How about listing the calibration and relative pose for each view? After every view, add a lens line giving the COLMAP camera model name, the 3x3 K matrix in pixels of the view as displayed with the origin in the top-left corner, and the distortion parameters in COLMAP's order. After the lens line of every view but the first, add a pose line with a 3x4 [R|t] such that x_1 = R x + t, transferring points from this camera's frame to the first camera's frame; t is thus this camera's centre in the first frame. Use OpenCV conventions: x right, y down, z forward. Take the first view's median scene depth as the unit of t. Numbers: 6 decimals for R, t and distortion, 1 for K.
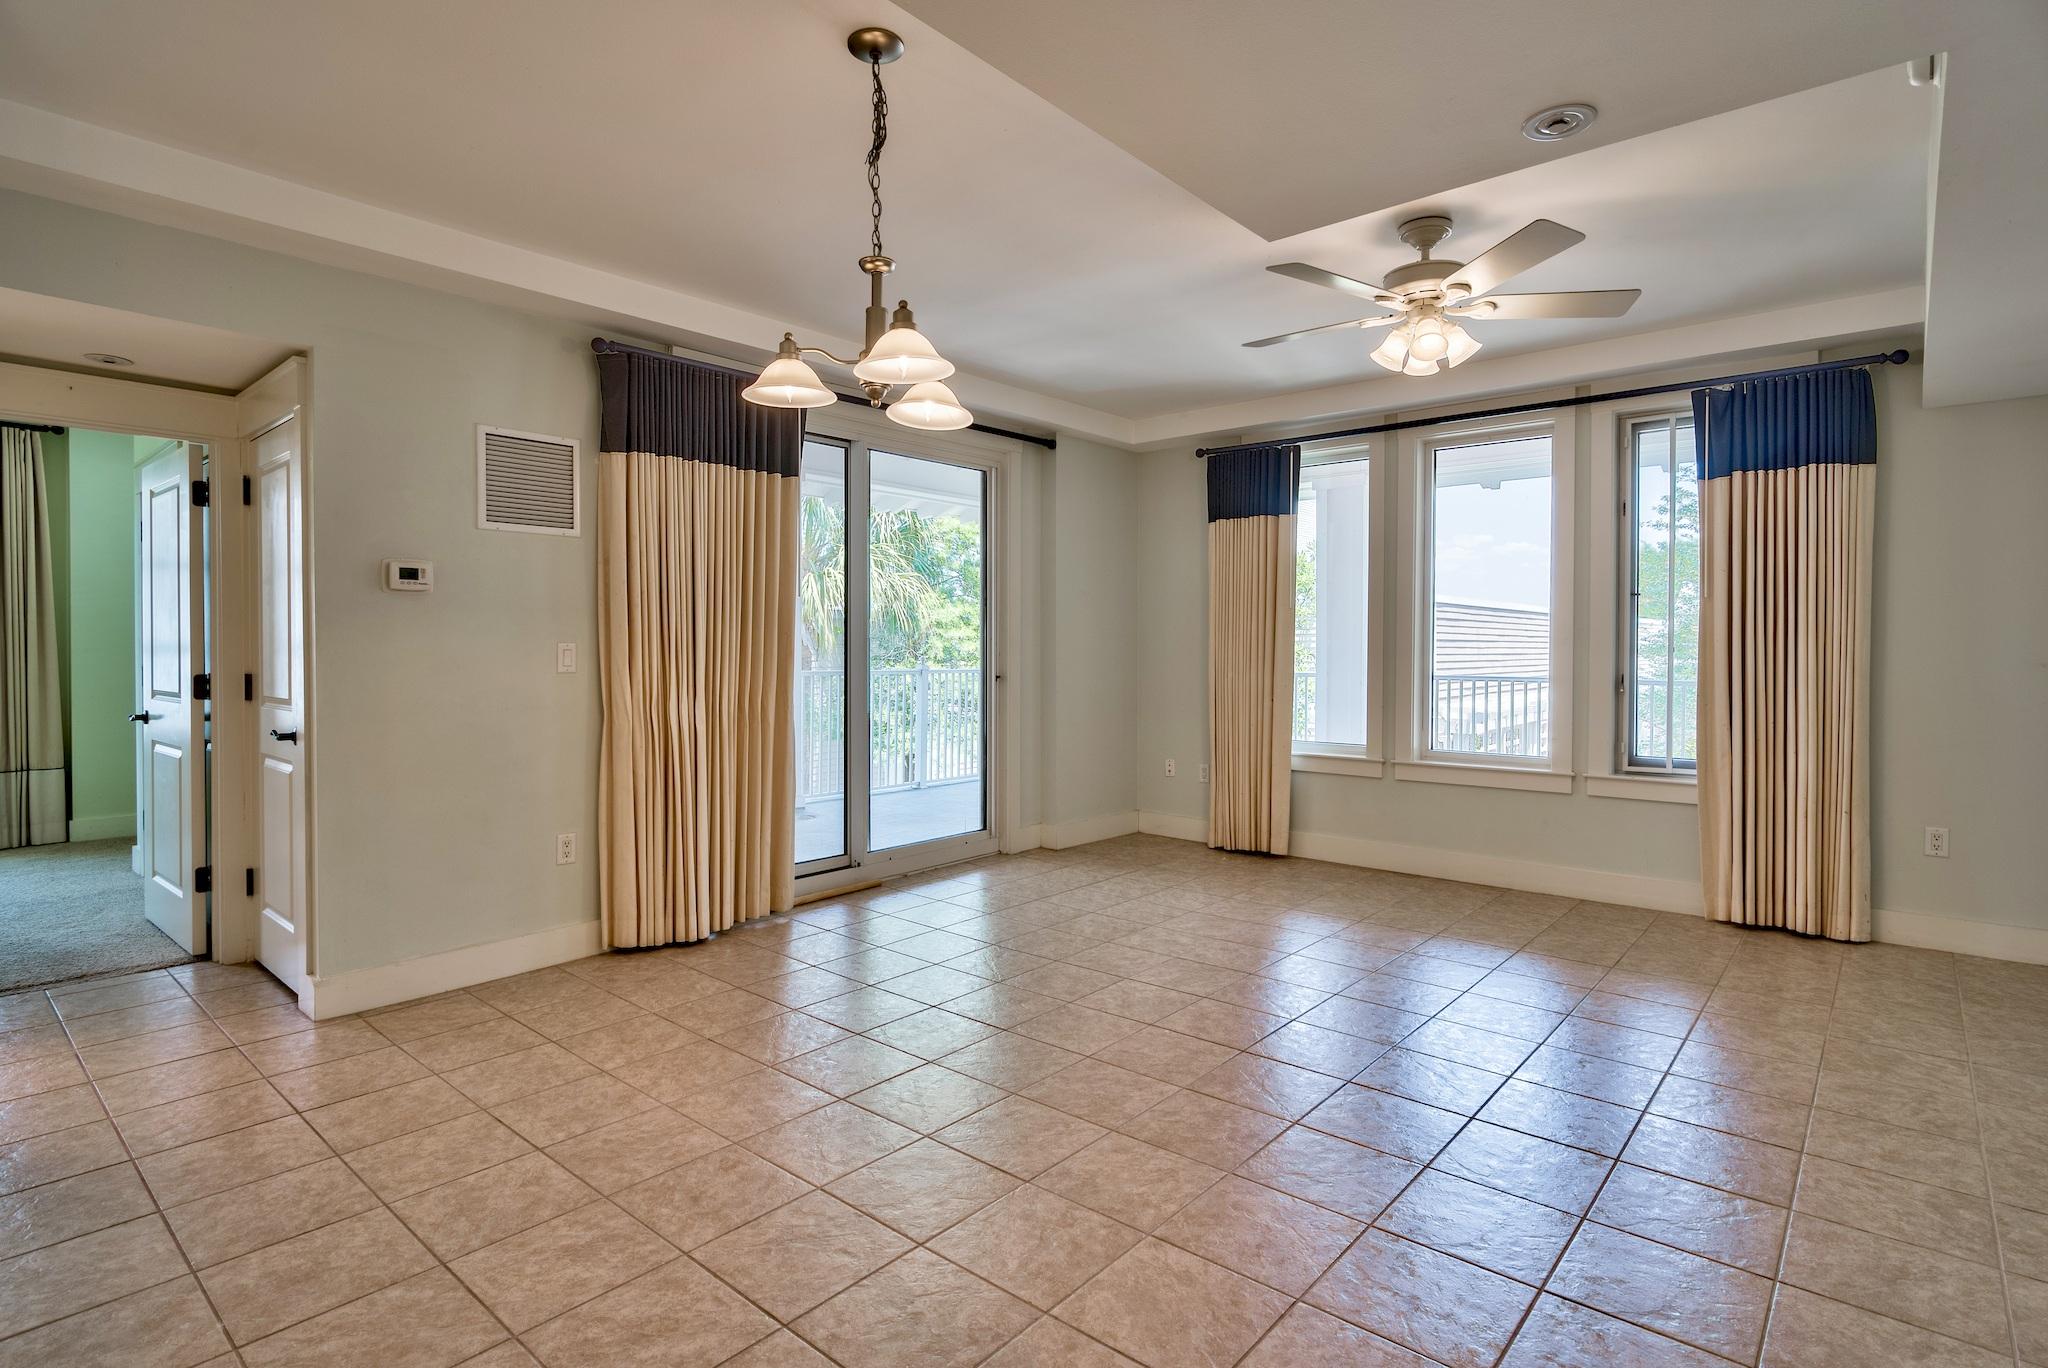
lens RADIAL K [[1021.1, 0, 1005.7], [0, 1021.1, 661.9], [0, 0, 1]] dist [-0.001952, 0.000164]
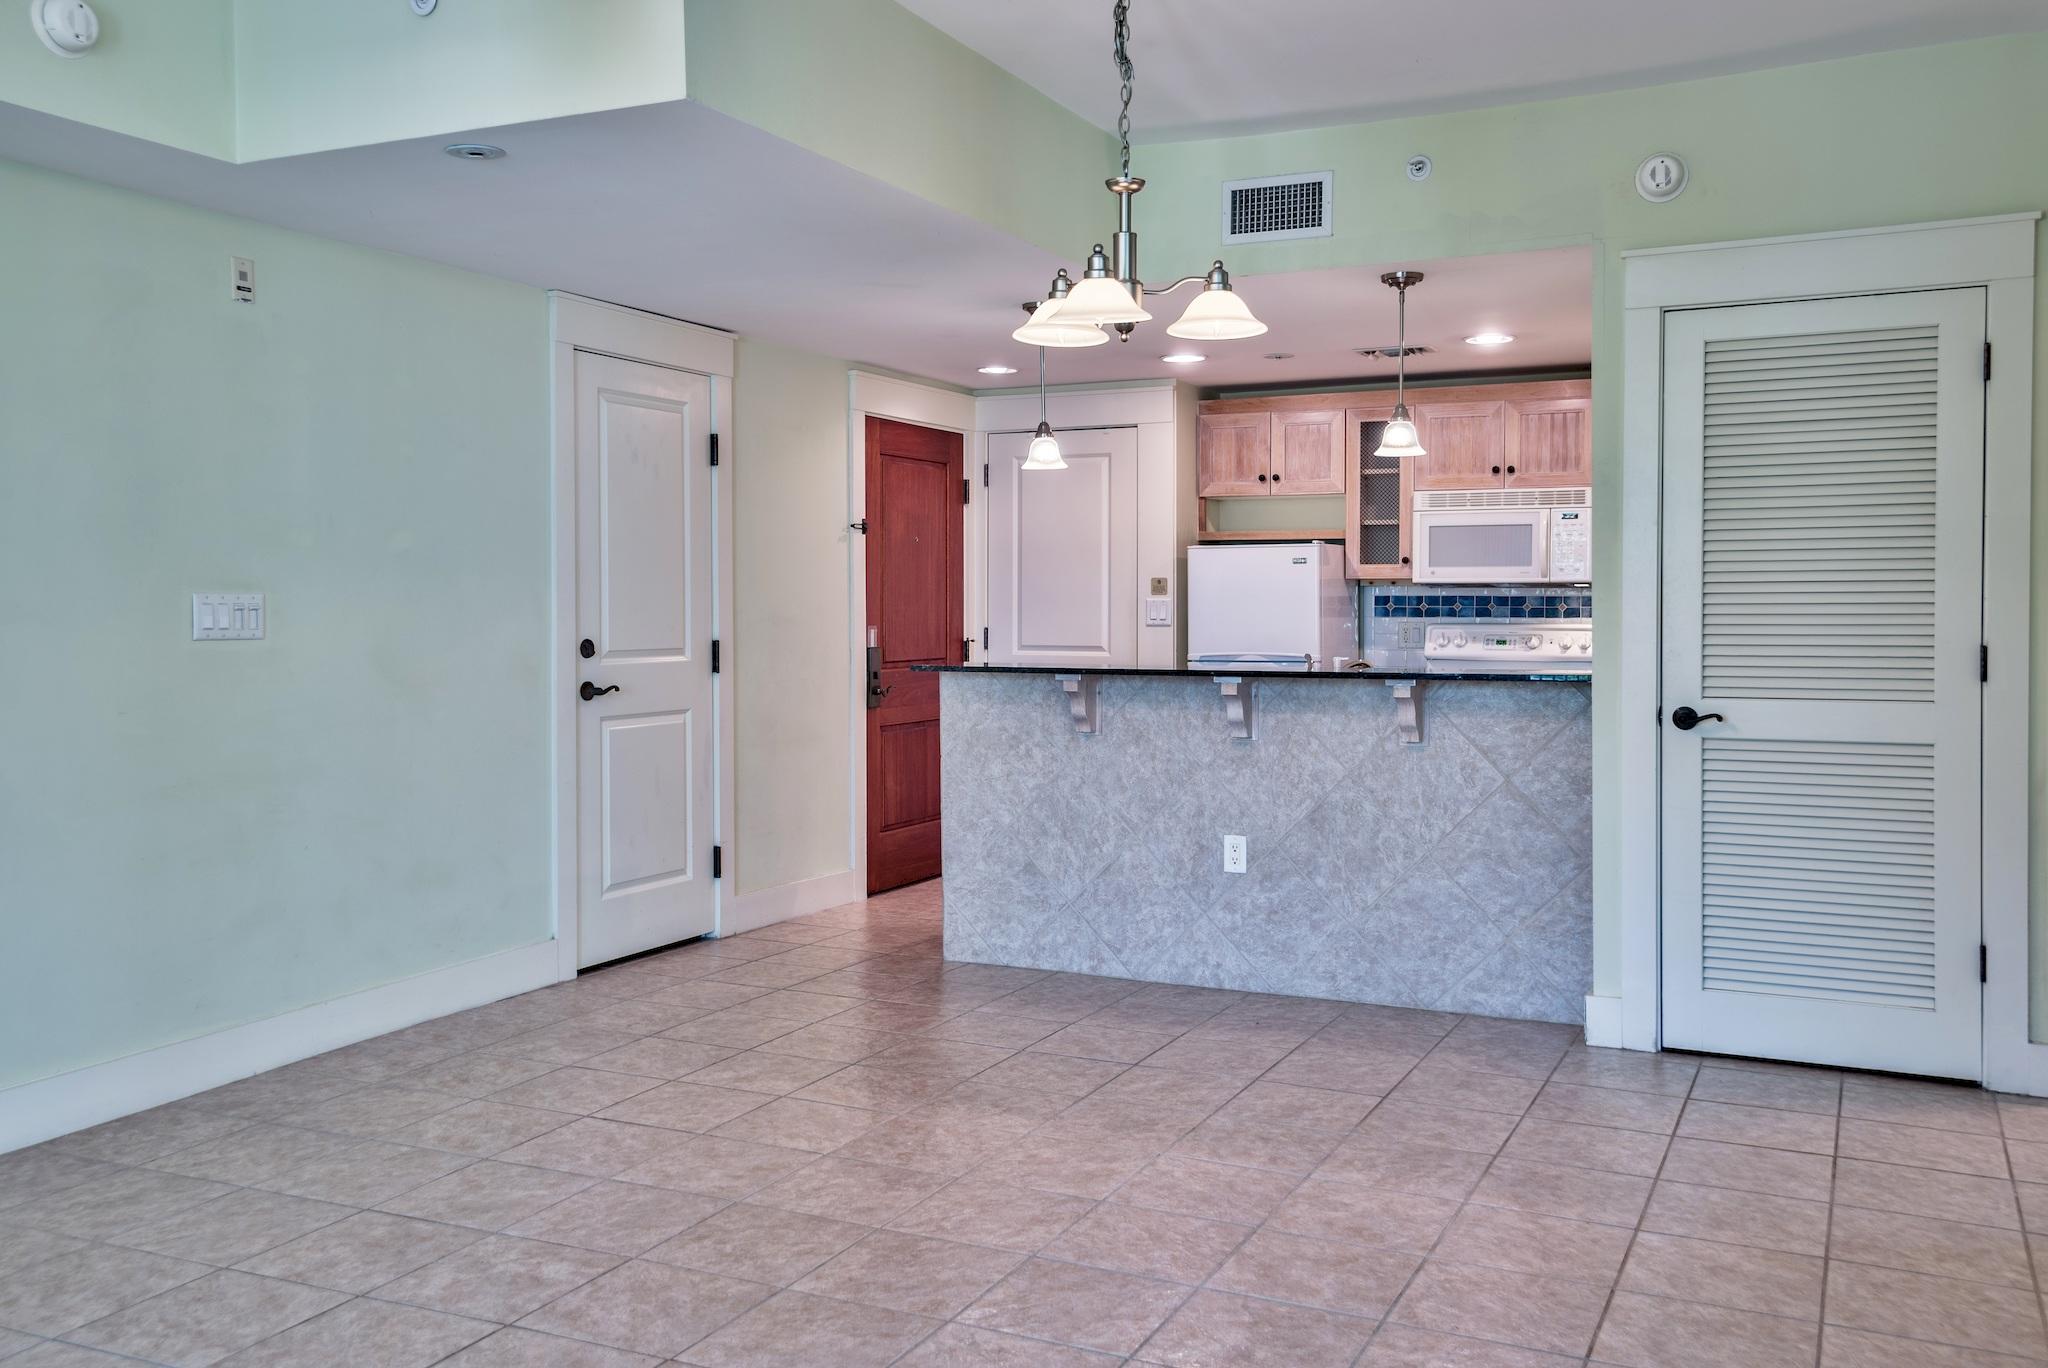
lens RADIAL K [[1764.4, 0, 1019.1], [0, 1764.4, 641.3], [0, 0, 1]] dist [0.054558, 0.009978]
pose [[-0.961438, 0.005834, -0.274959, 0.226401], [-0.003574, 0.999425, 0.033705, -0.018285], [0.274997, 0.033388, -0.960865, 1.409725]]
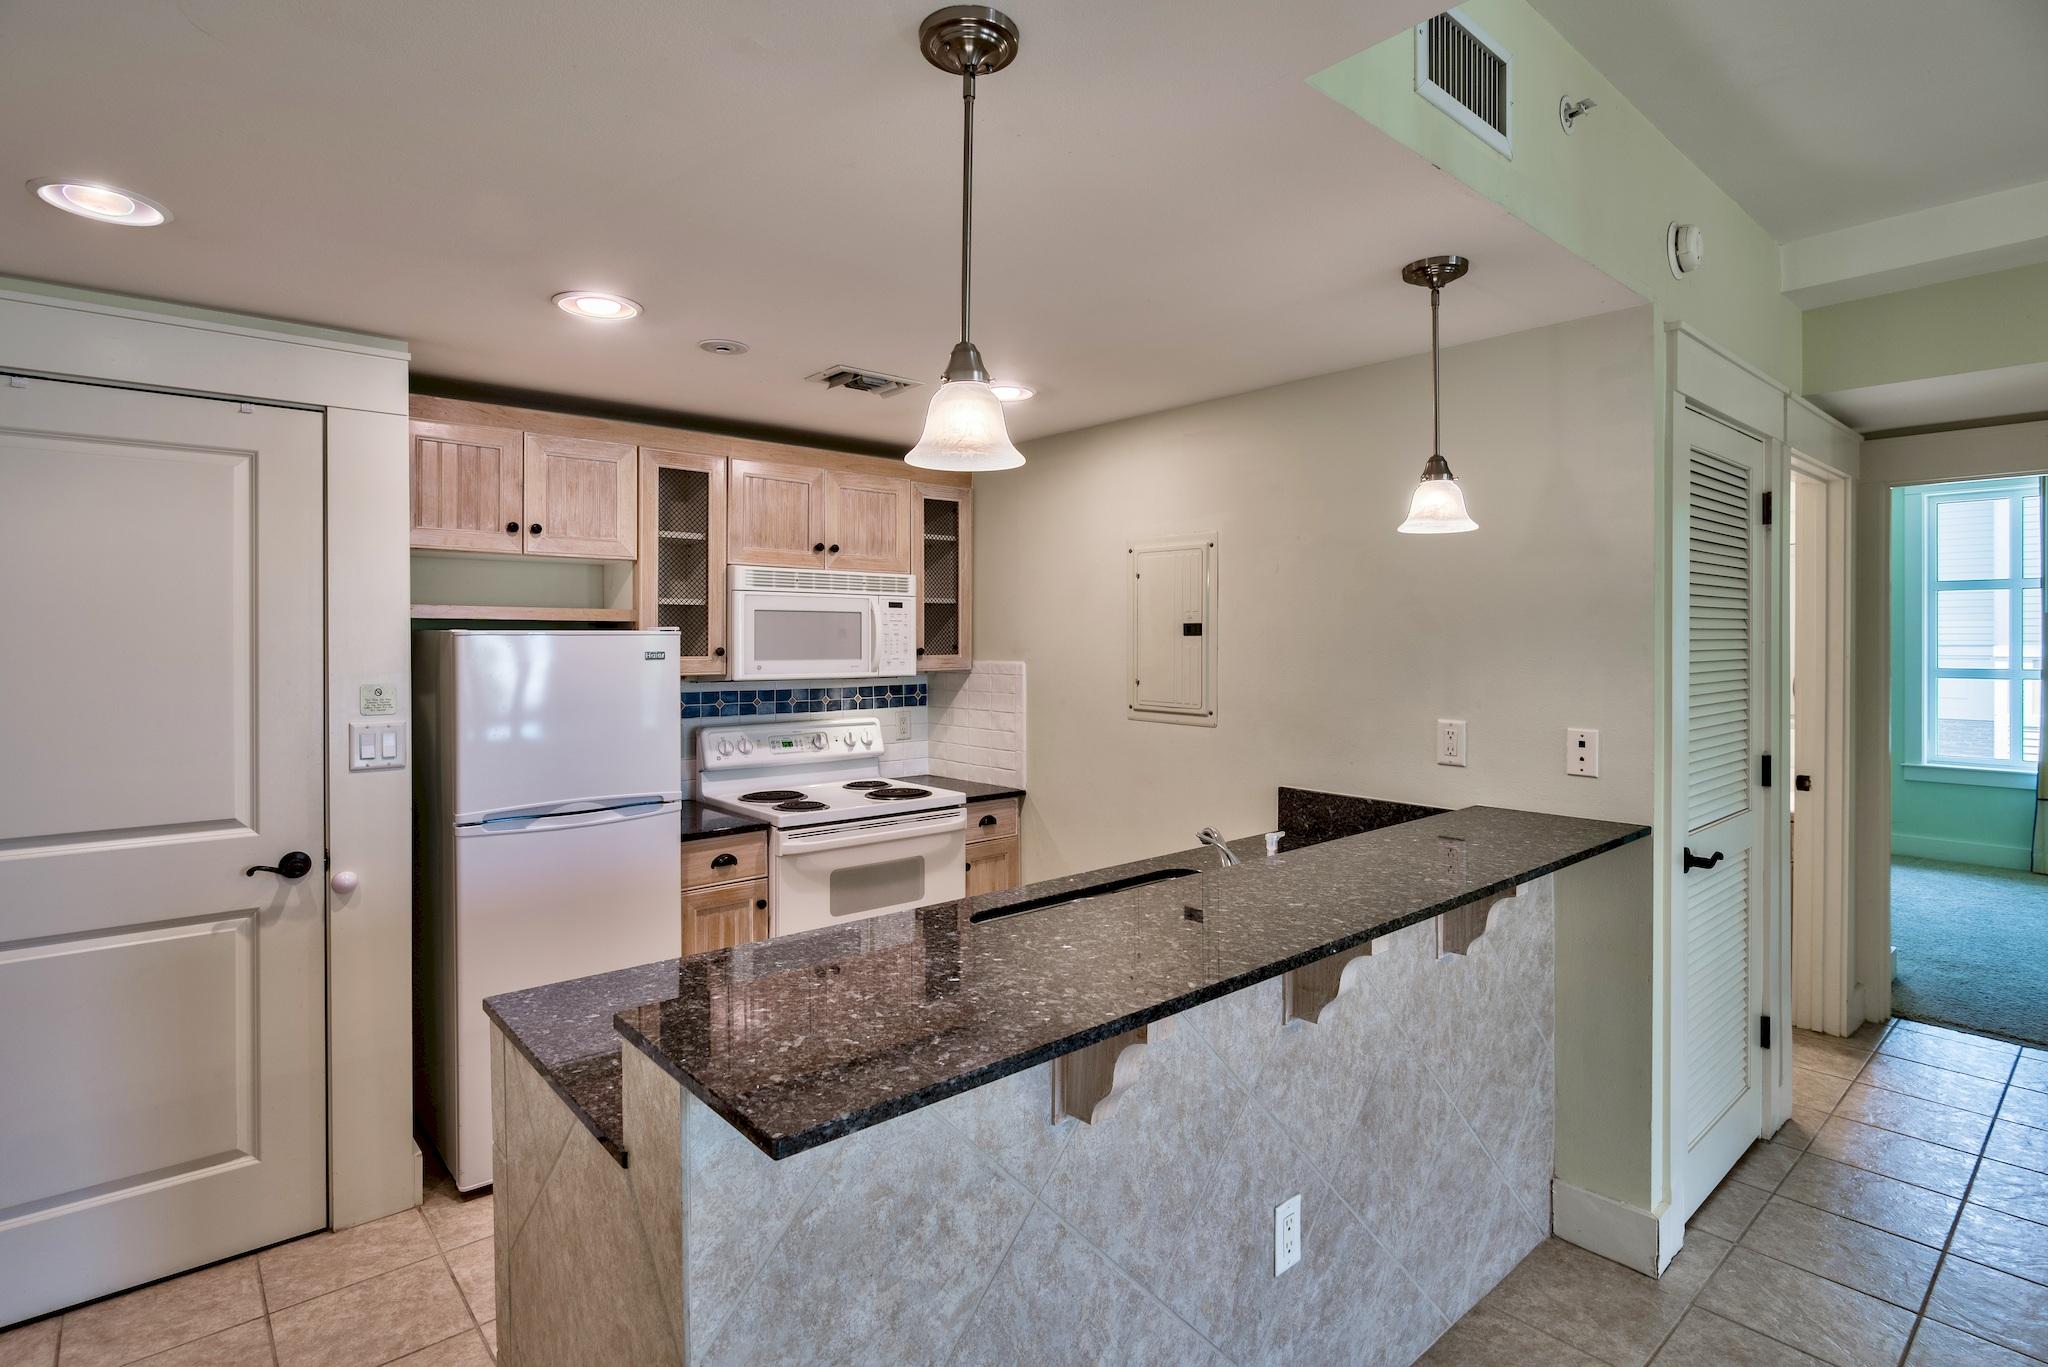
lens RADIAL K [[1017.2, 0, 1021.5], [0, 1017.2, 645.9], [0, 0, 1]] dist [-0.006633, -0.000444]
pose [[-0.123997, 0.006624, -0.992260, 0.127292], [-0.012257, 0.999891, 0.008207, -0.054917], [0.992207, 0.013180, -0.123902, 0.137166]]
